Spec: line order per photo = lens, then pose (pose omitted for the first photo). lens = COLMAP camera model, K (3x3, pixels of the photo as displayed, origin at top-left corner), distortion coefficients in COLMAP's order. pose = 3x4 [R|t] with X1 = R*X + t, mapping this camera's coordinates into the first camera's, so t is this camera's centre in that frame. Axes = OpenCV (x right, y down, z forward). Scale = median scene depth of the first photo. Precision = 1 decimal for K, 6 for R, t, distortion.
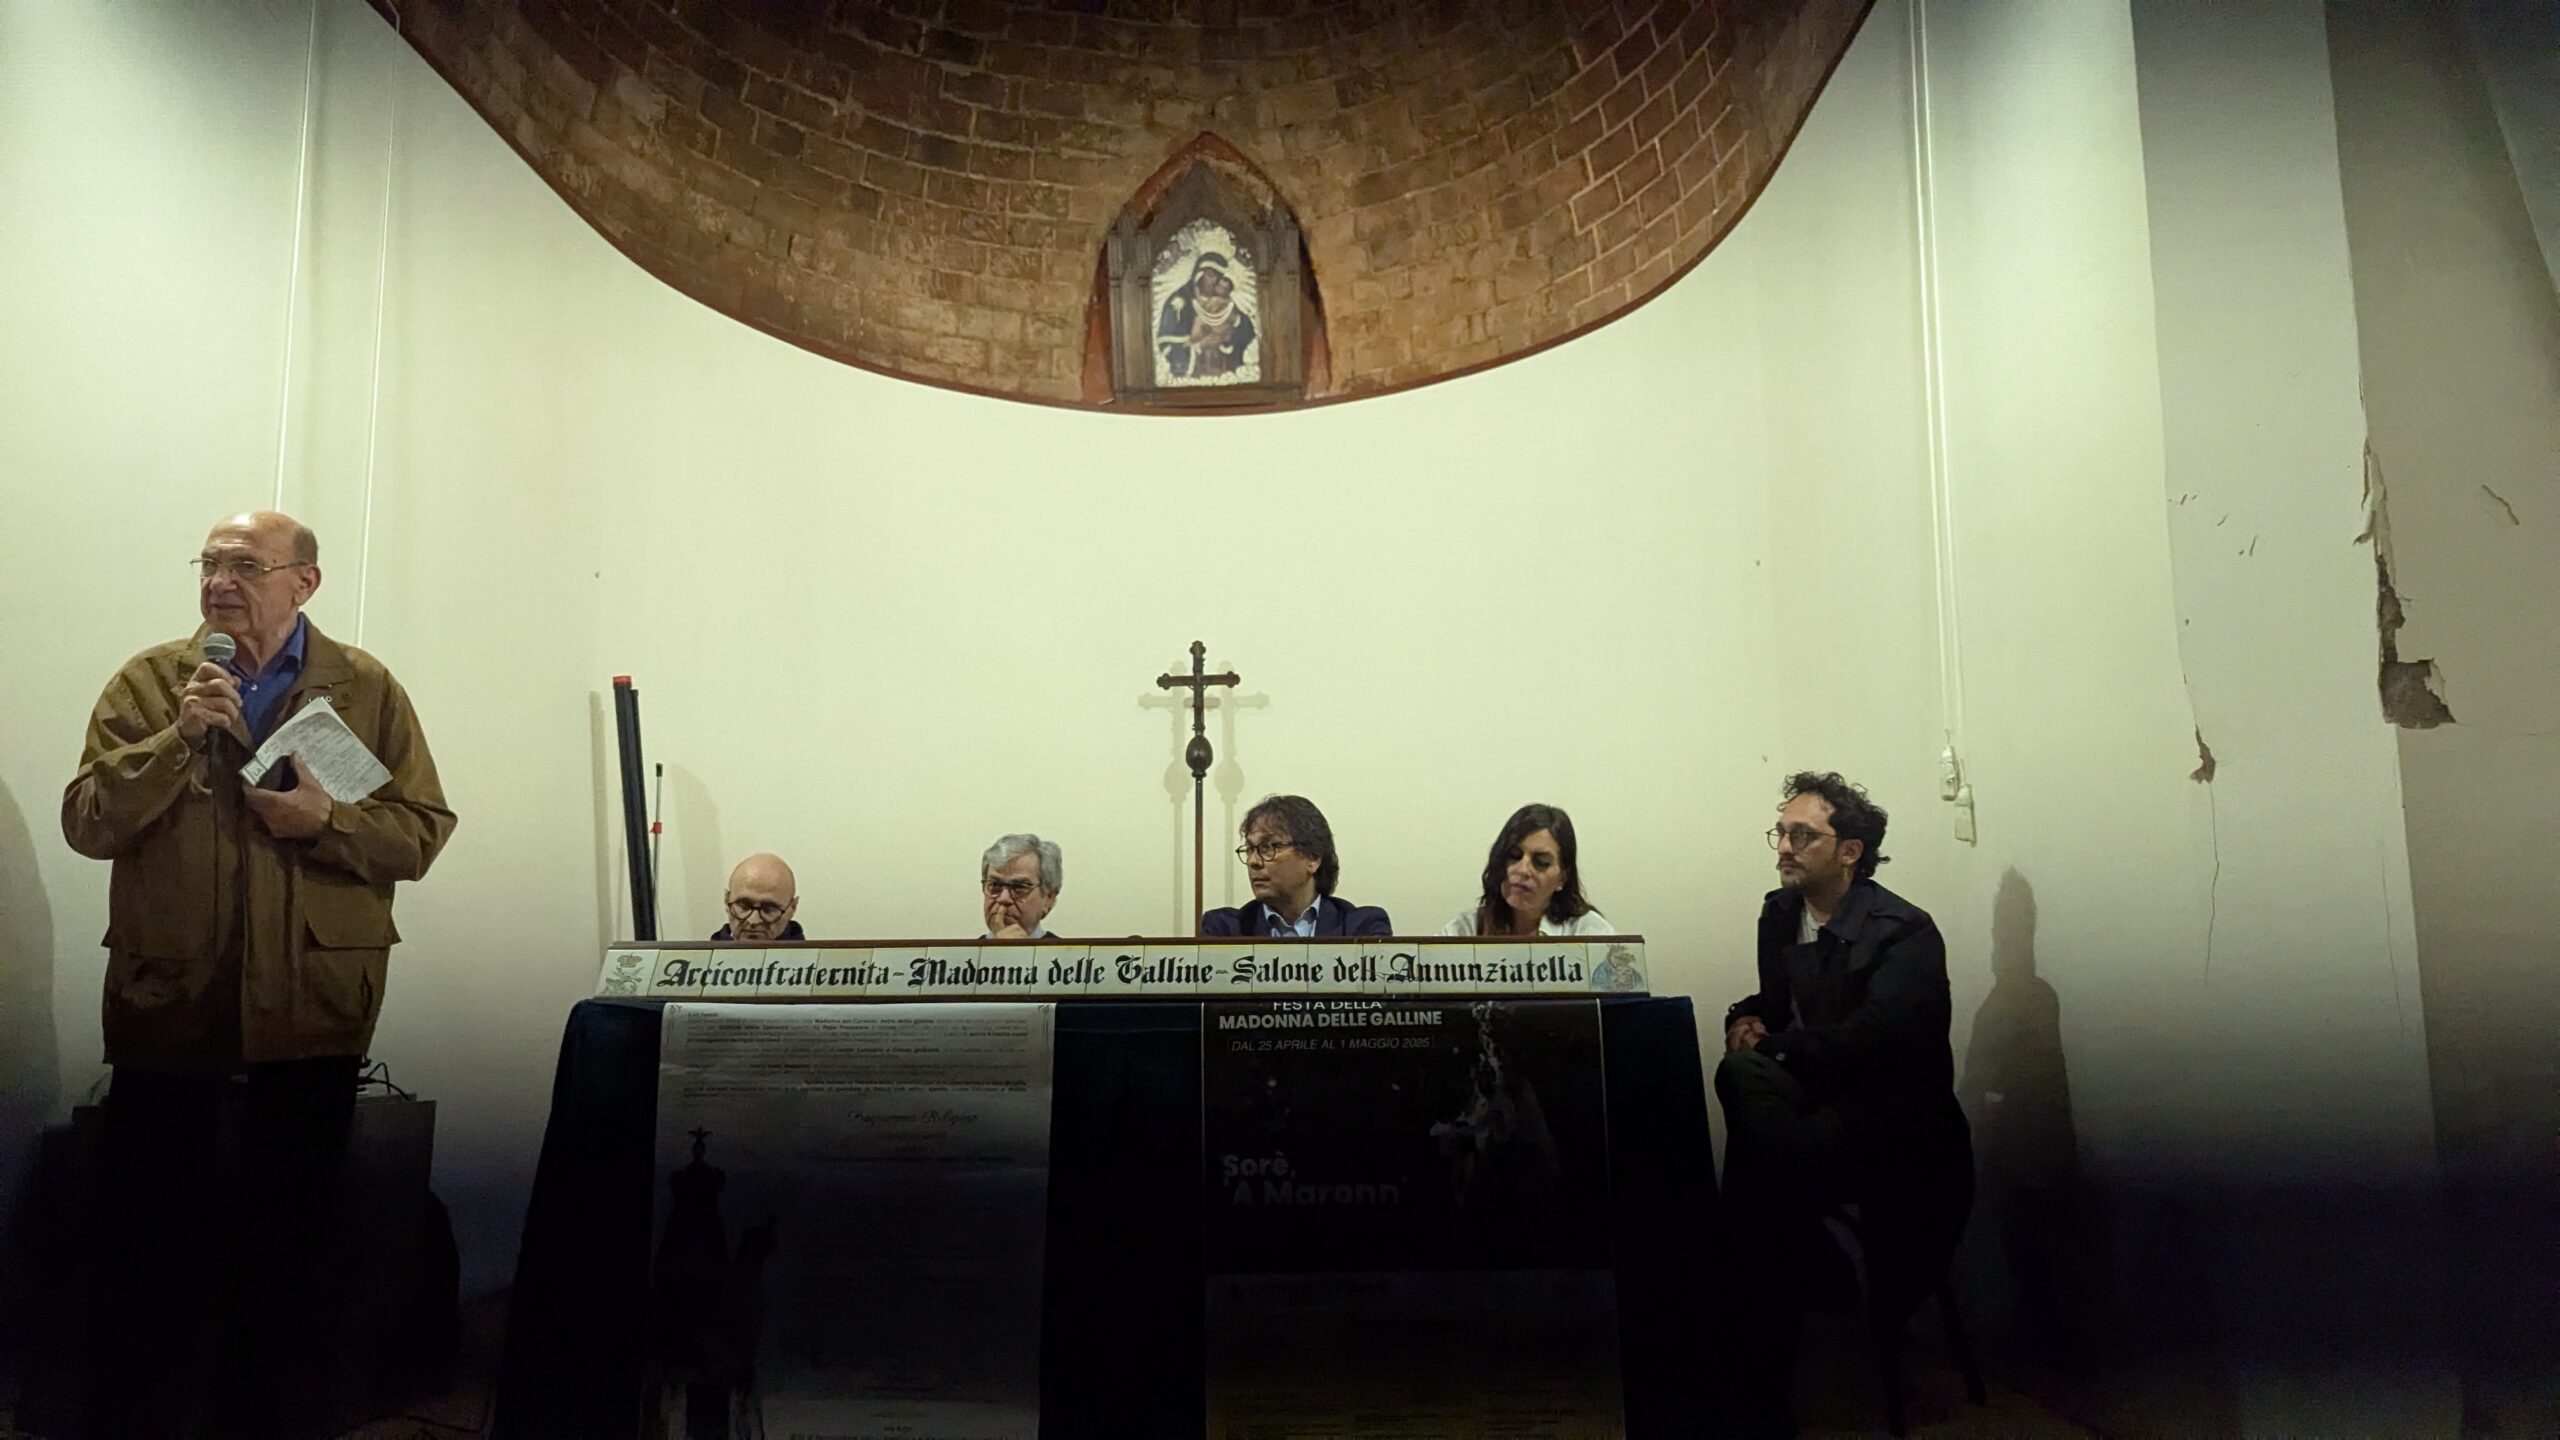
lens RADIAL K [[1919.3, 0, 1258.7], [0, 1919.3, 708.6], [0, 0, 1]] dist [0.137551, -0.529045]
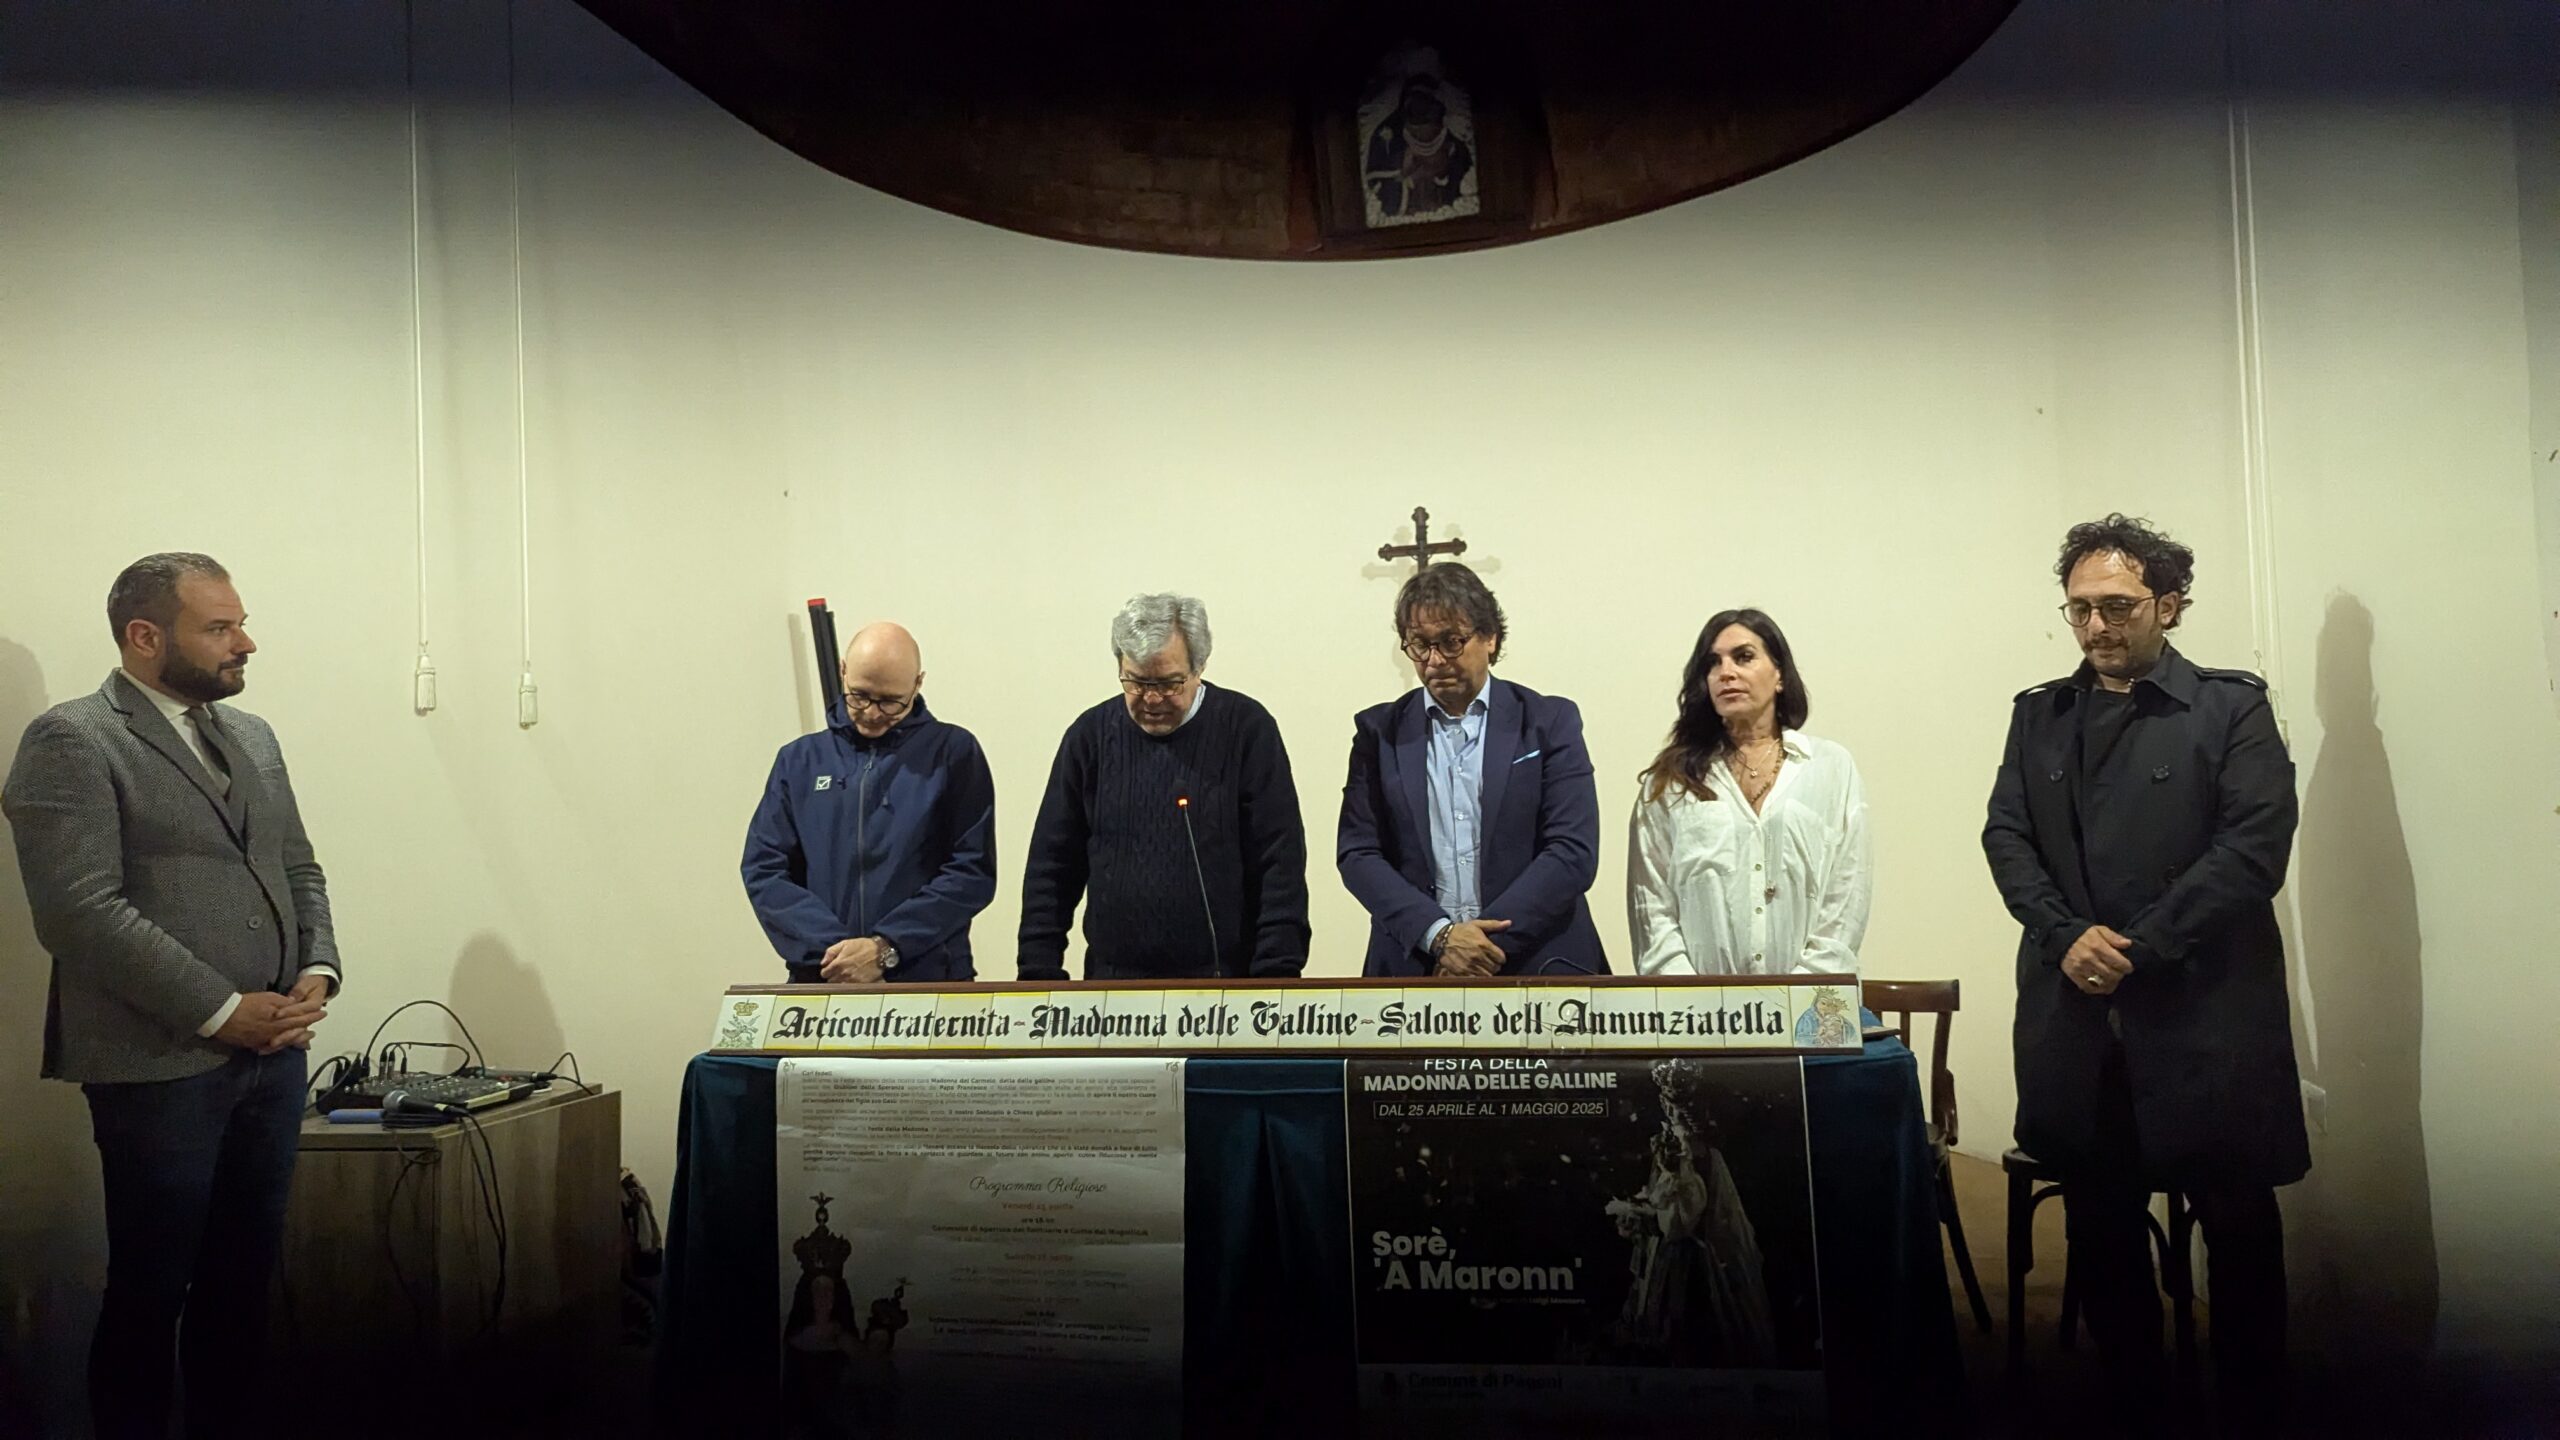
lens RADIAL K [[1919.3, 0, 1258.7], [0, 1919.3, 708.6], [0, 0, 1]] dist [0.137551, -0.529045]
pose [[0.987826, -0.037073, -0.151080, 0.070956], [0.053704, 0.992750, 0.107529, -0.105275], [0.145999, -0.114333, 0.982656, 0.132776]]
